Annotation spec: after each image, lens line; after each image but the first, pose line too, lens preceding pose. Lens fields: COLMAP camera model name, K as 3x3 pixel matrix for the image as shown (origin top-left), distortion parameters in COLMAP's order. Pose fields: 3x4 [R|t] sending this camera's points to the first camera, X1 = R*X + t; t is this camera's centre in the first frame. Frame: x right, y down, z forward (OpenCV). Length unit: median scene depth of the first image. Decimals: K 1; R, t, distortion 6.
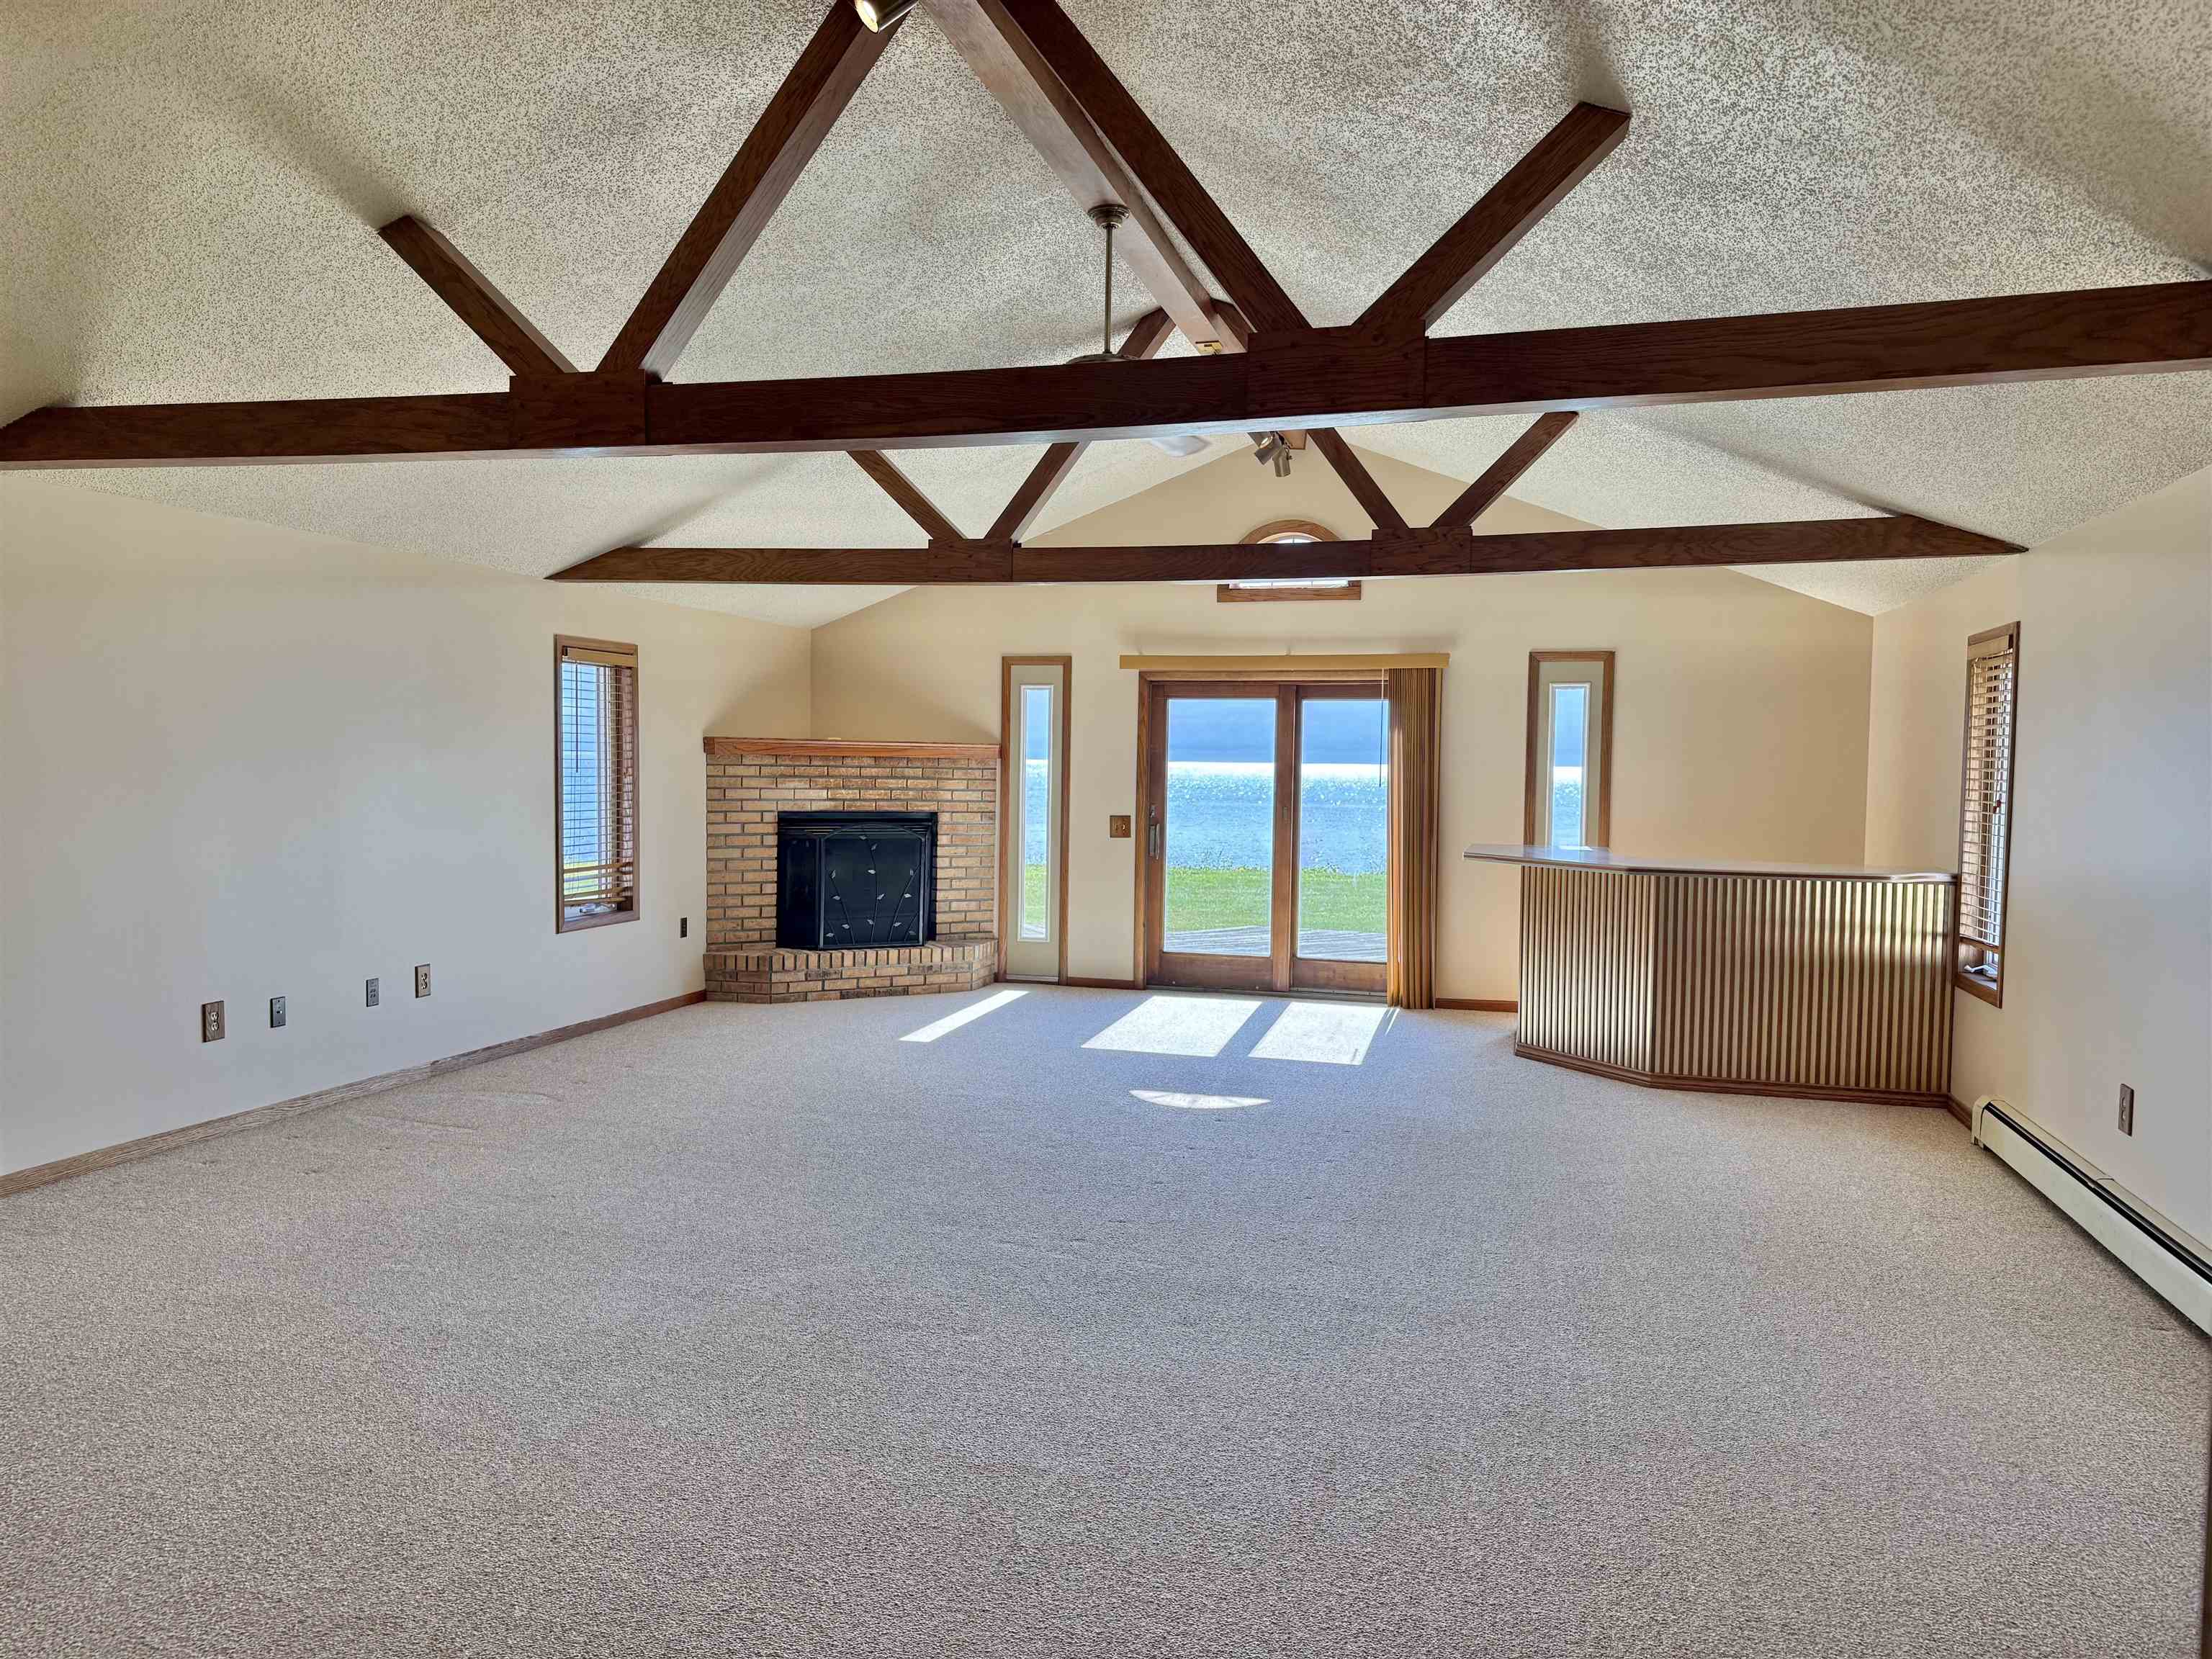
lens RADIAL K [[1589.9, 0, 1105.5], [0, 1589.9, 830.9], [0, 0, 1]] dist [0.097506, -0.001983]
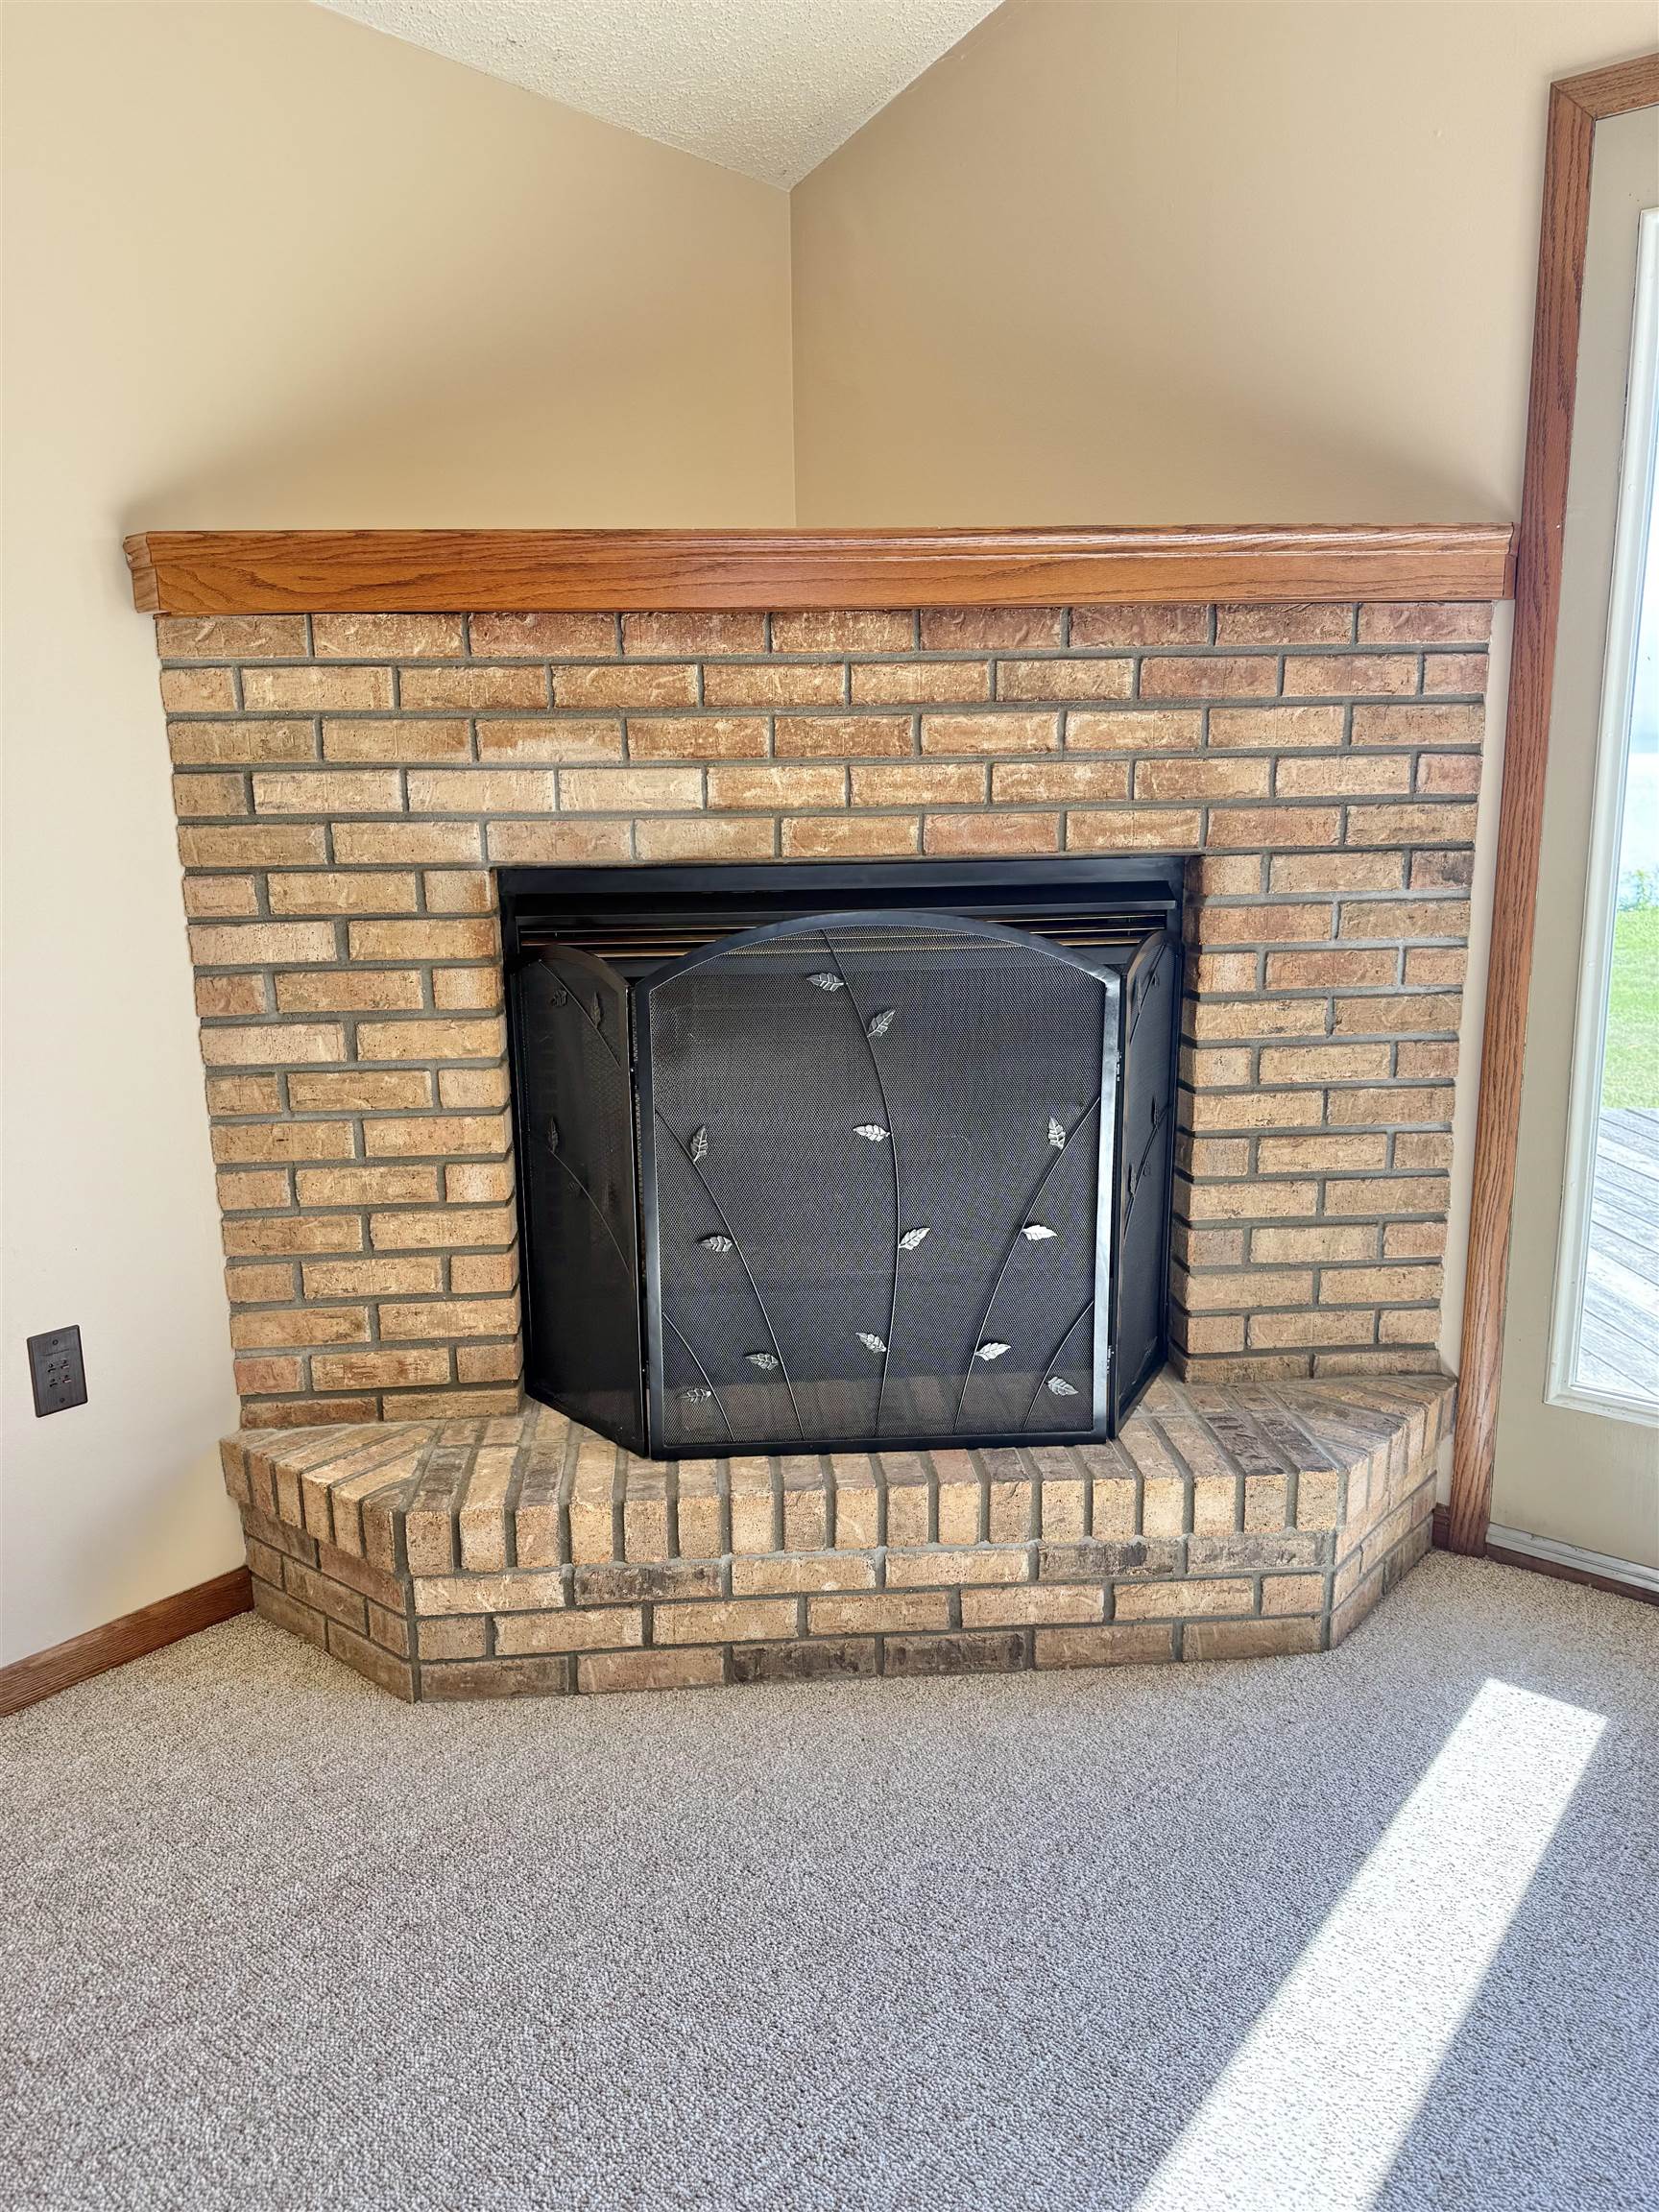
lens RADIAL K [[1589.9, 0, 819.7], [0, 1589.9, 1107.1], [0, 0, 1]] dist [0.097506, -0.001983]
pose [[0.911056, 0.053421, -0.408807, -0.061733], [0.014946, 0.986638, 0.162238, -0.014760], [0.412012, -0.153919, 0.898084, 0.799168]]
